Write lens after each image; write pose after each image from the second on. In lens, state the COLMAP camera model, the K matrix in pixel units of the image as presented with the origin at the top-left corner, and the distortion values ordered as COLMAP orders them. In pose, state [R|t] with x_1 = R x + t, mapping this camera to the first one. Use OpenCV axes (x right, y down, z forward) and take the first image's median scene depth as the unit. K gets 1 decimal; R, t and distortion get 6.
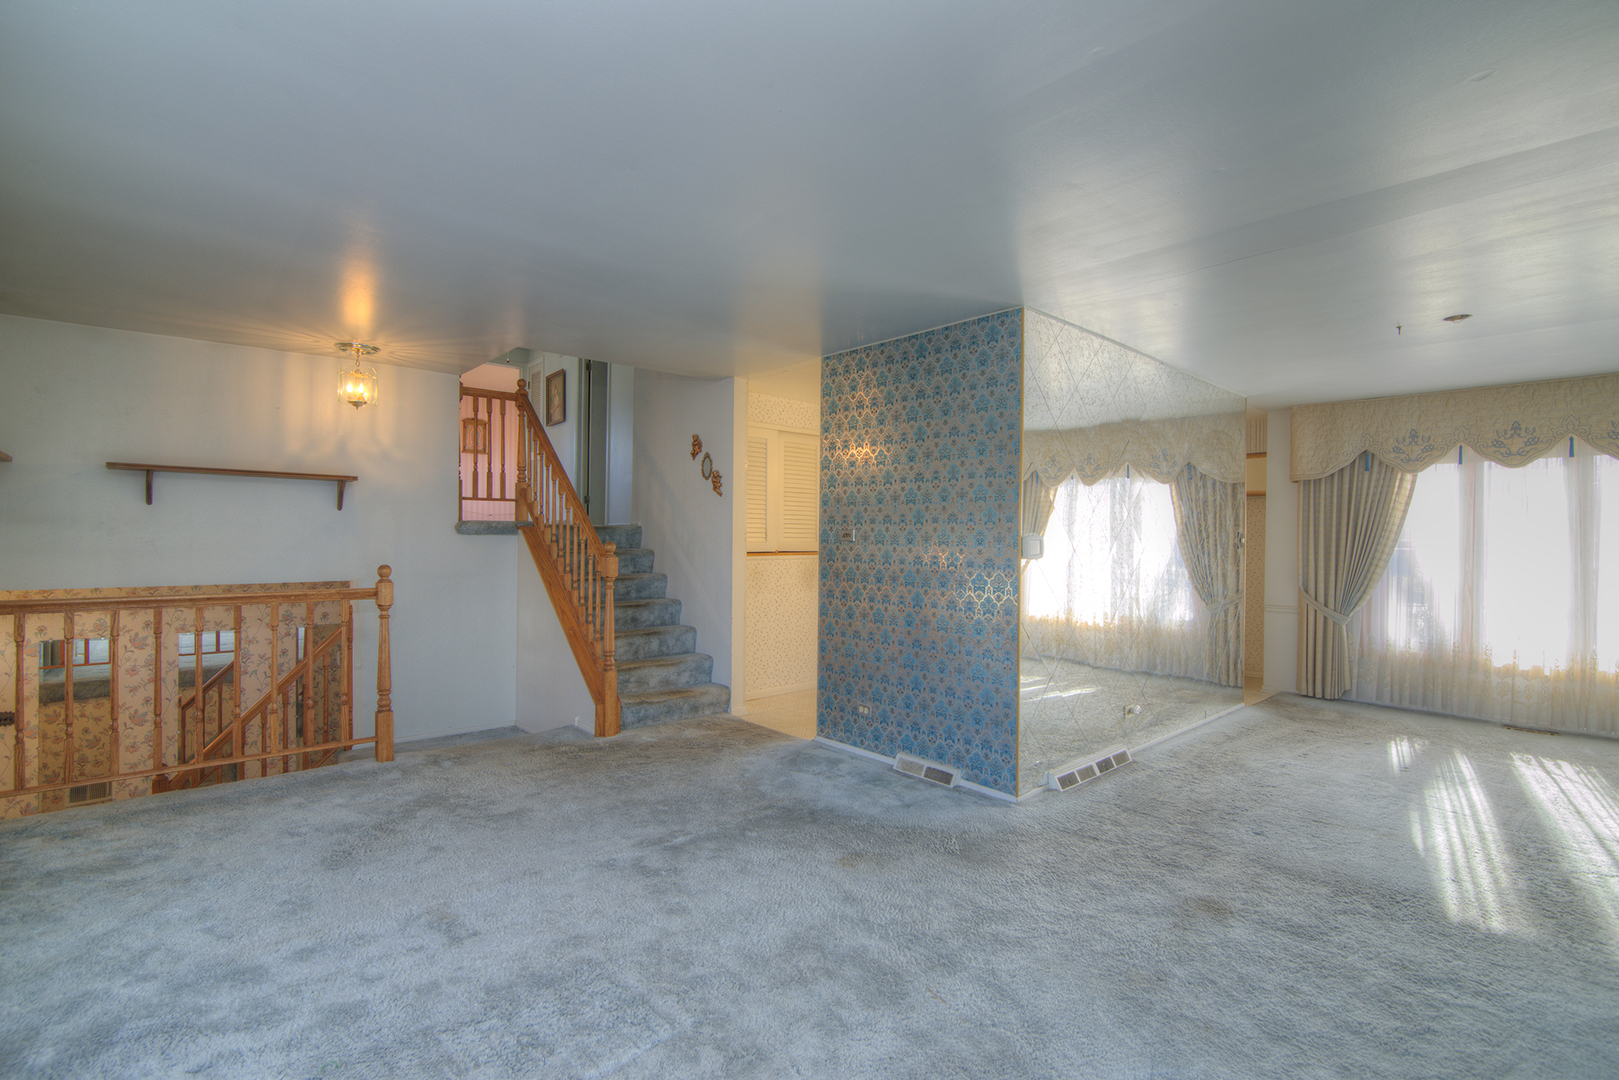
lens RADIAL K [[741.9, 0, 808.0], [0, 741.9, 534.8], [0, 0, 1]] dist [-0.021096, 0.000302]
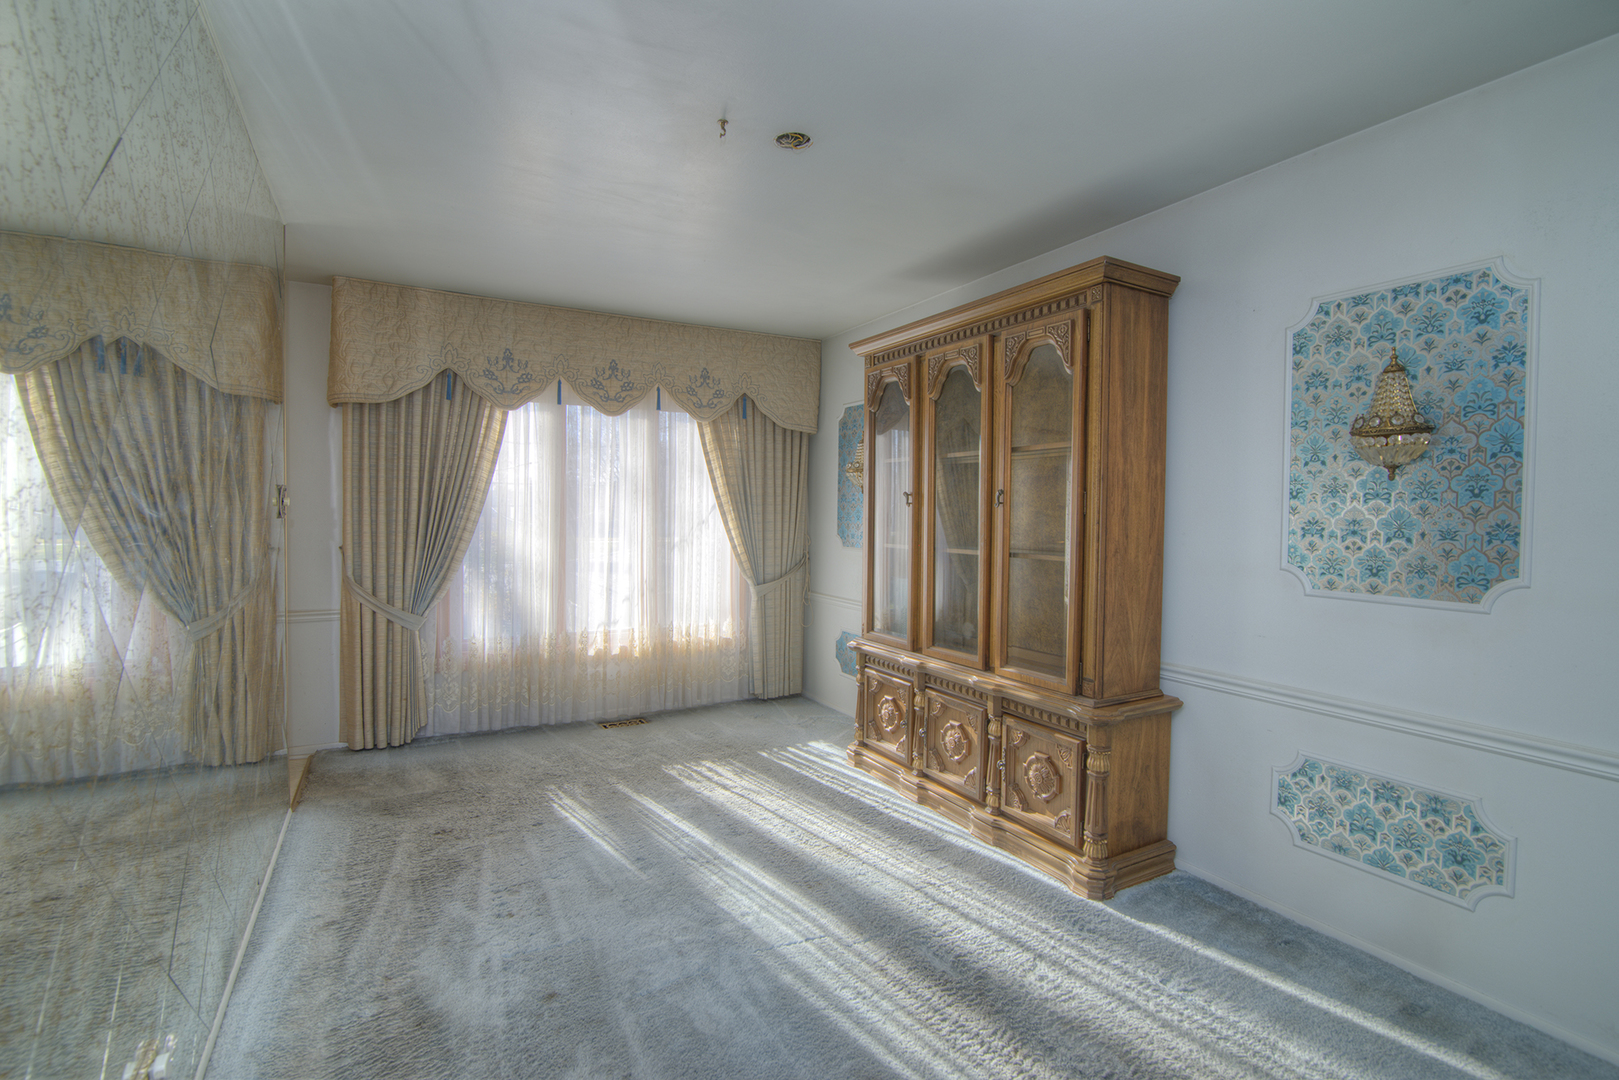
lens RADIAL K [[741.9, 0, 808.0], [0, 741.9, 534.8], [0, 0, 1]] dist [-0.021096, 0.000302]
pose [[0.232767, -0.038603, 0.971766, 0.188240], [-0.011604, 0.999031, 0.042465, 0.005430], [-0.972463, -0.021160, 0.232093, 0.562911]]
